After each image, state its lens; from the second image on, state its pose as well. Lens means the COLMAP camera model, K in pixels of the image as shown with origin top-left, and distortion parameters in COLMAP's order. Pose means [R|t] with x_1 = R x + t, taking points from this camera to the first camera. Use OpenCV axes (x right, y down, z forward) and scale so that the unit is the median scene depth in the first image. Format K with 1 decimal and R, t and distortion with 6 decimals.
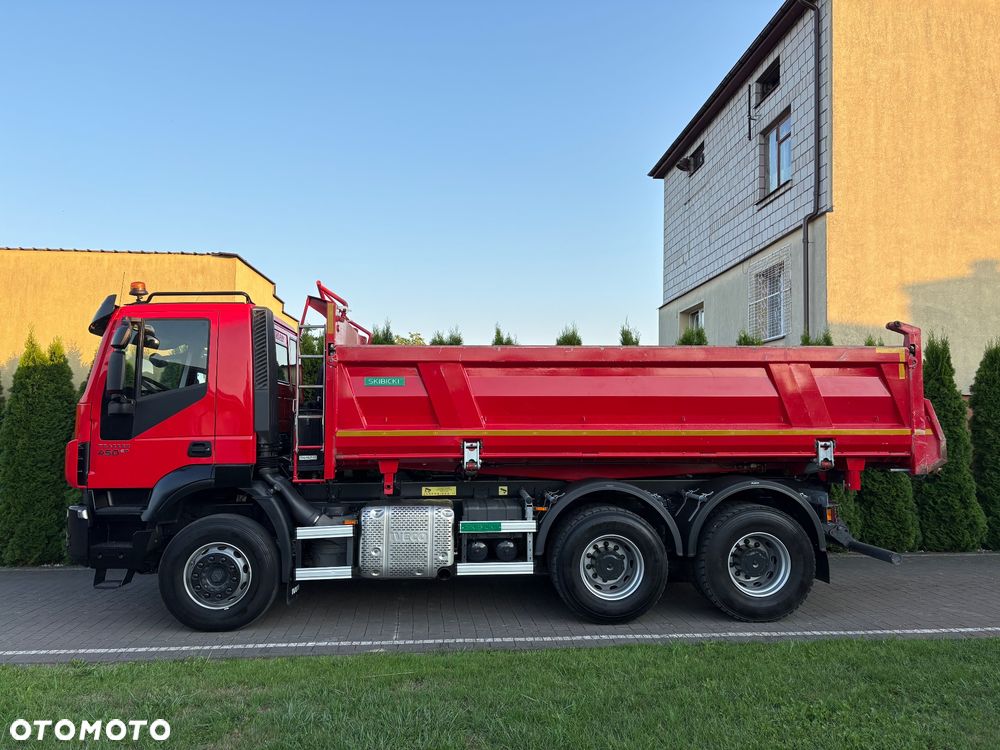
lens RADIAL K [[763.5, 0, 497.4], [0, 763.5, 378.6], [0, 0, 1]] dist [0.027417, -0.010755]
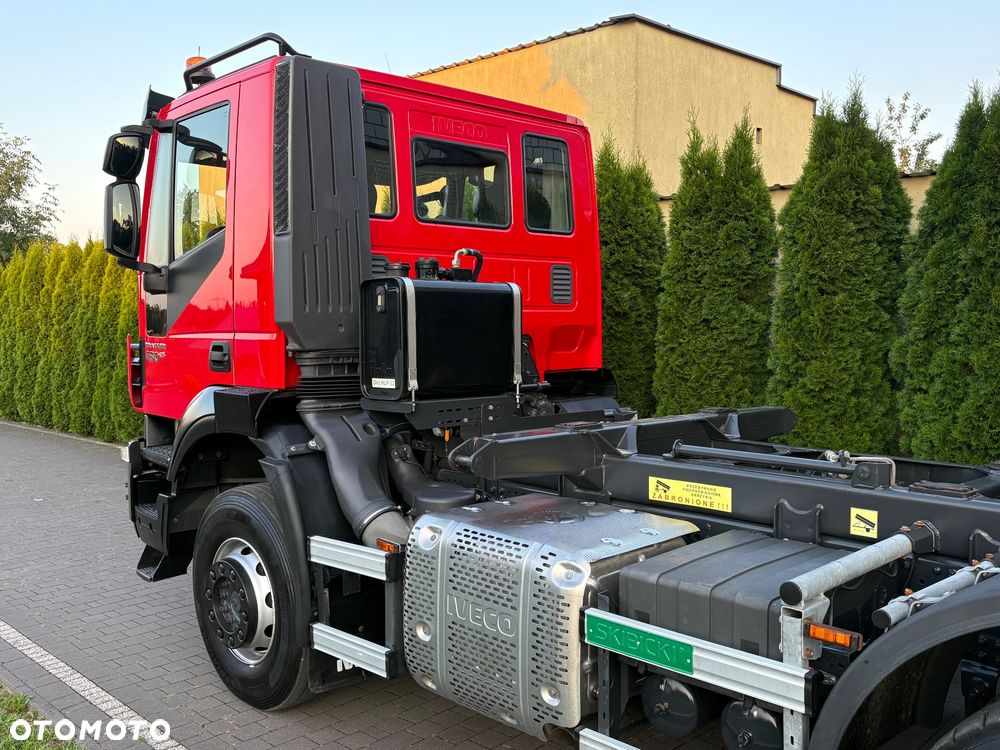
lens RADIAL K [[930.7, 0, 500.0], [0, 930.7, 375.0], [0, 0, 1]] dist [0.046233, -0.004618]
pose [[0.653893, 0.051267, -0.754848, 0.144583], [0.042200, 0.993677, 0.104043, 0.029926], [0.755409, -0.099888, 0.647595, 0.473155]]
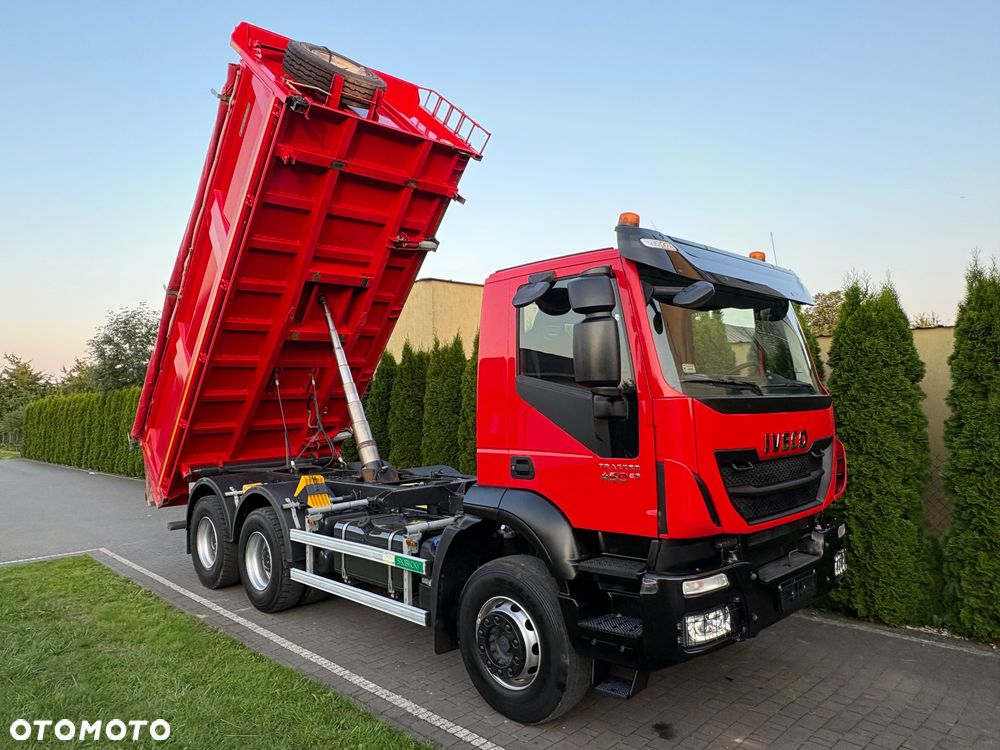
lens RADIAL K [[694.9, 0, 489.1], [0, 694.9, 359.2], [0, 0, 1]] dist [-0.115075, 0.136310]
pose [[0.643459, -0.066040, -0.762626, 0.571278], [0.048783, 0.997784, -0.045243, 0.010201], [0.763924, -0.008091, 0.645255, 0.371539]]
